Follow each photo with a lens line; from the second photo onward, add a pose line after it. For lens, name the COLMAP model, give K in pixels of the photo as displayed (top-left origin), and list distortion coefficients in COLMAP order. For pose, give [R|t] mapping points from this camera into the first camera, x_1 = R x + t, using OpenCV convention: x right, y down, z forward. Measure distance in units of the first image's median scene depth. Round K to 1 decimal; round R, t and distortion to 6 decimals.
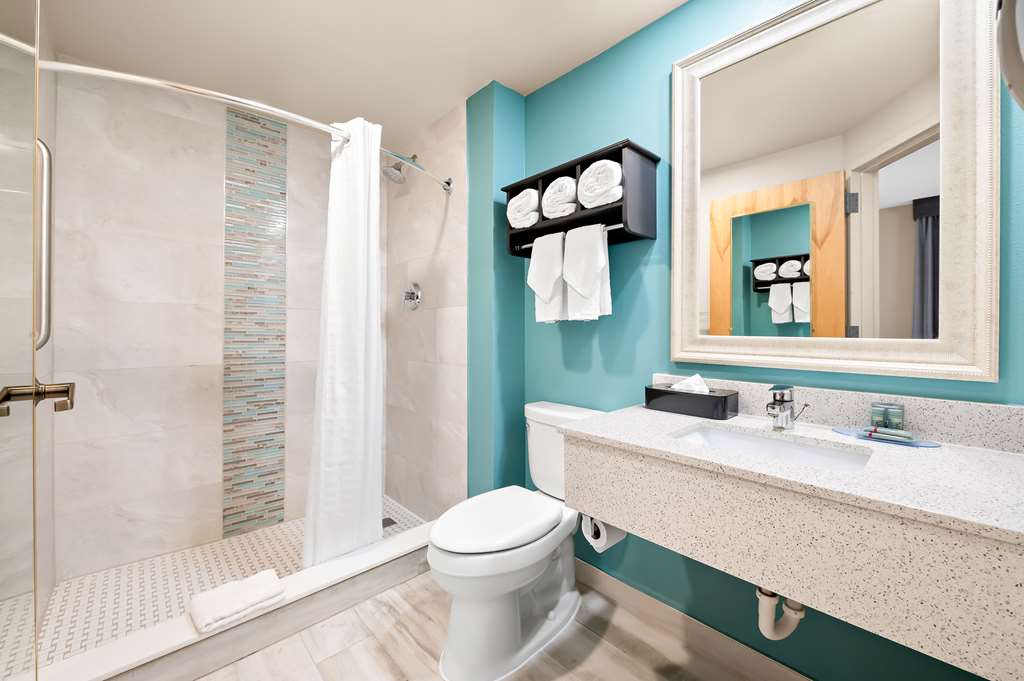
lens RADIAL K [[415.8, 0, 511.5], [0, 415.8, 325.2], [0, 0, 1]] dist [0.000367, -0.000041]
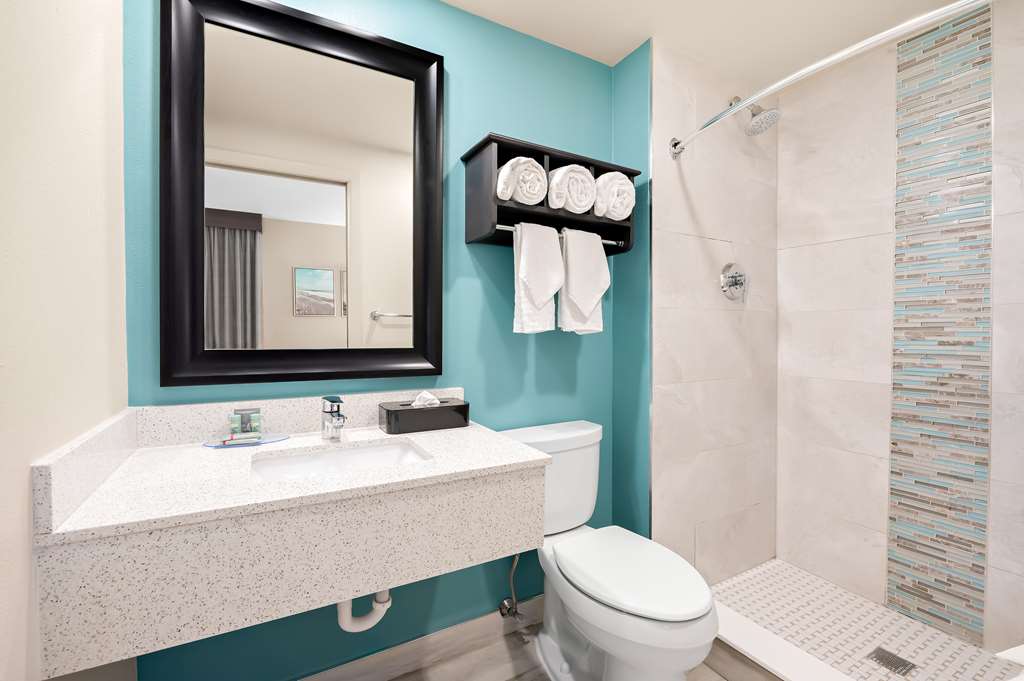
lens RADIAL K [[446.6, 0, 512.0], [0, 446.6, 340.5], [0, 0, 1]] dist [-0.000709, -0.000005]
pose [[0.228431, -0.004702, 0.973549, -0.769476], [-0.002476, 0.999982, 0.005411, 0.004232], [-0.973557, -0.003647, 0.228415, 0.839891]]
